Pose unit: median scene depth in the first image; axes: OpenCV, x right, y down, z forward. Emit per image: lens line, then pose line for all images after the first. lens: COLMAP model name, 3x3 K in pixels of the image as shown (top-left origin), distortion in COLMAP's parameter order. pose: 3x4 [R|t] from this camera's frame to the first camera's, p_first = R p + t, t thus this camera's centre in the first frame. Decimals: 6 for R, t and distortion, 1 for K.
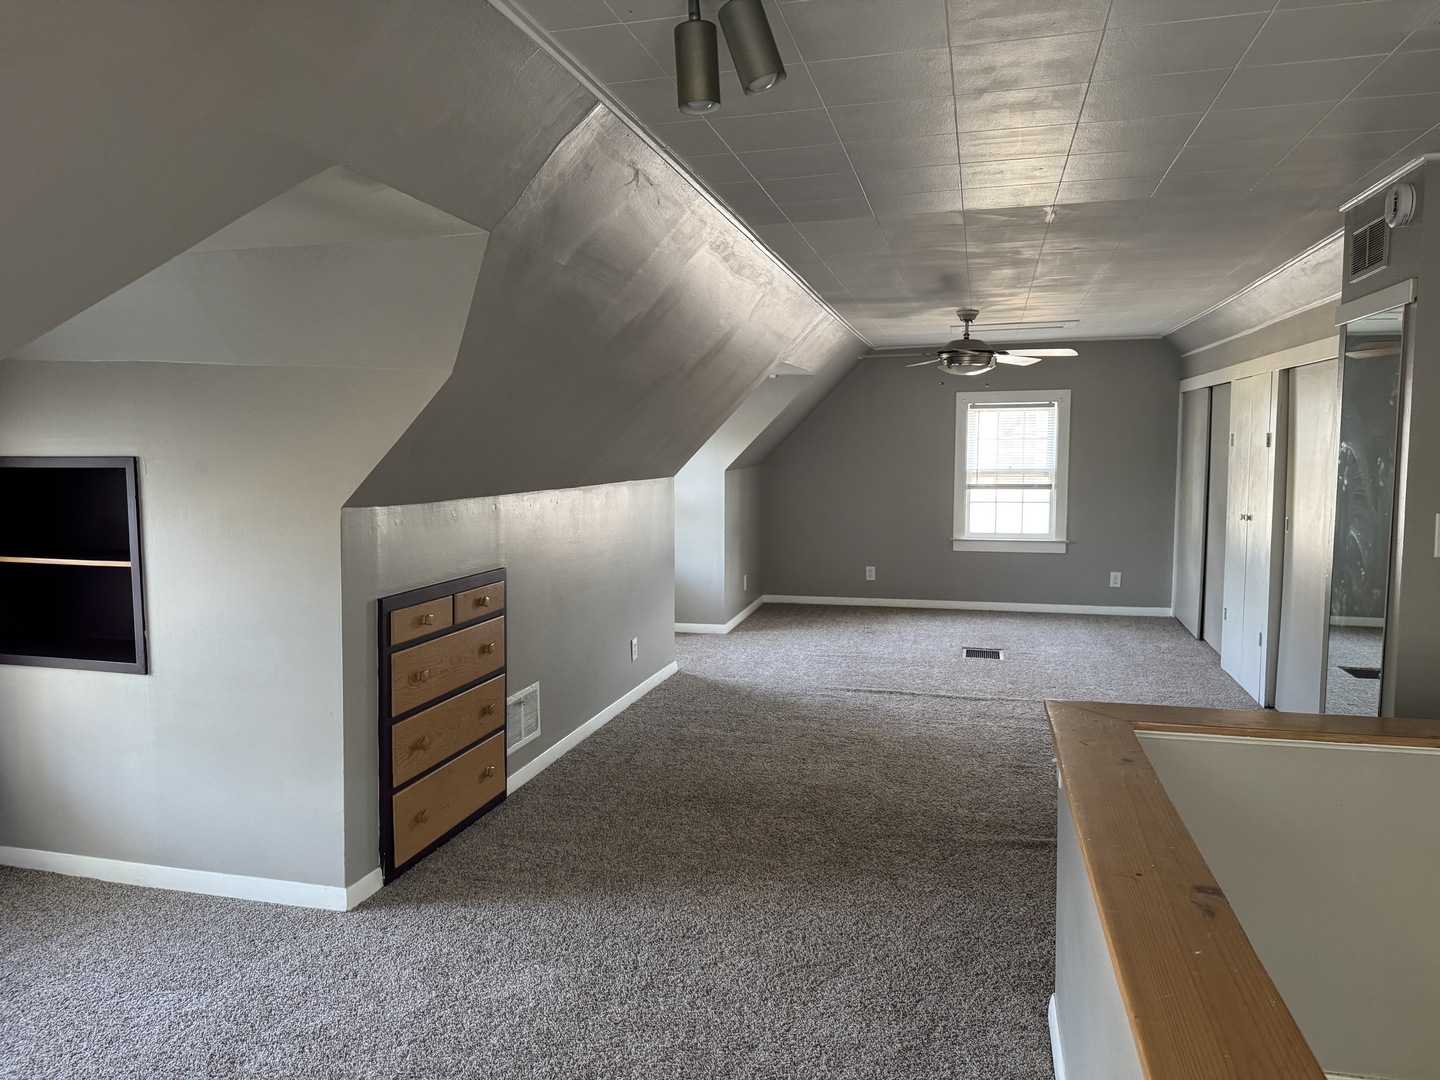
lens RADIAL K [[1005.8, 0, 716.3], [0, 1005.8, 538.8], [0, 0, 1]] dist [0.006036, -0.000003]
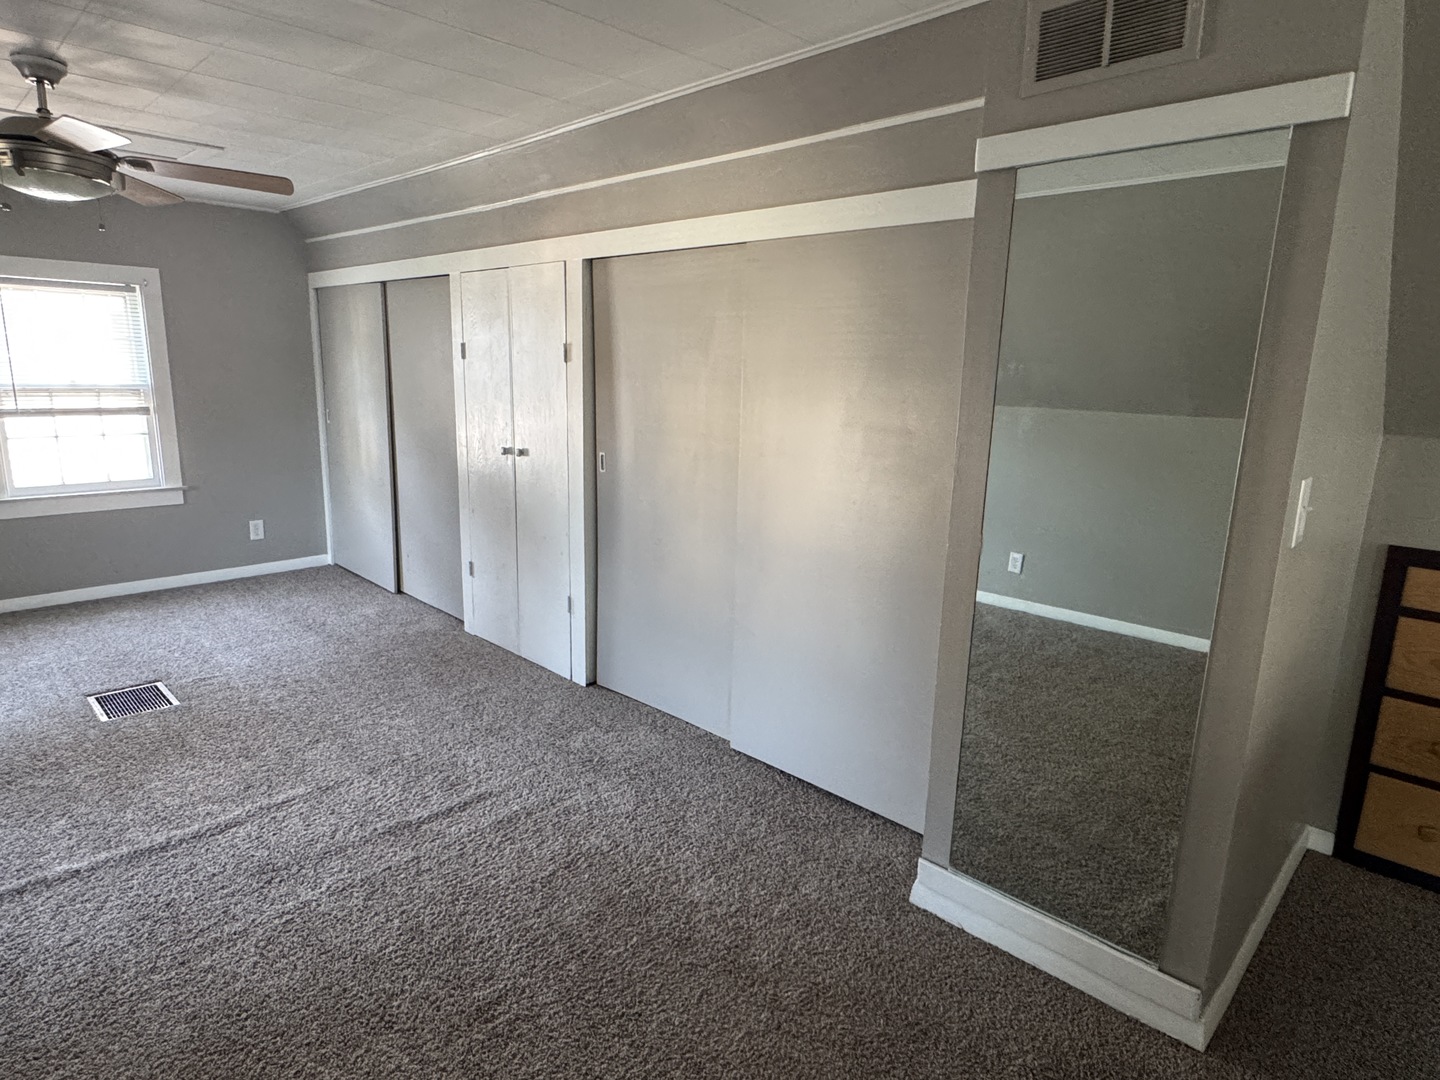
lens RADIAL K [[838.4, 0, 715.2], [0, 838.4, 544.7], [0, 0, 1]] dist [0.003151, 0.000265]
pose [[0.505490, -0.161253, 0.847631, 0.024533], [0.053366, 0.986343, 0.155817, -0.030272], [-0.861181, -0.033529, 0.507192, 0.367862]]
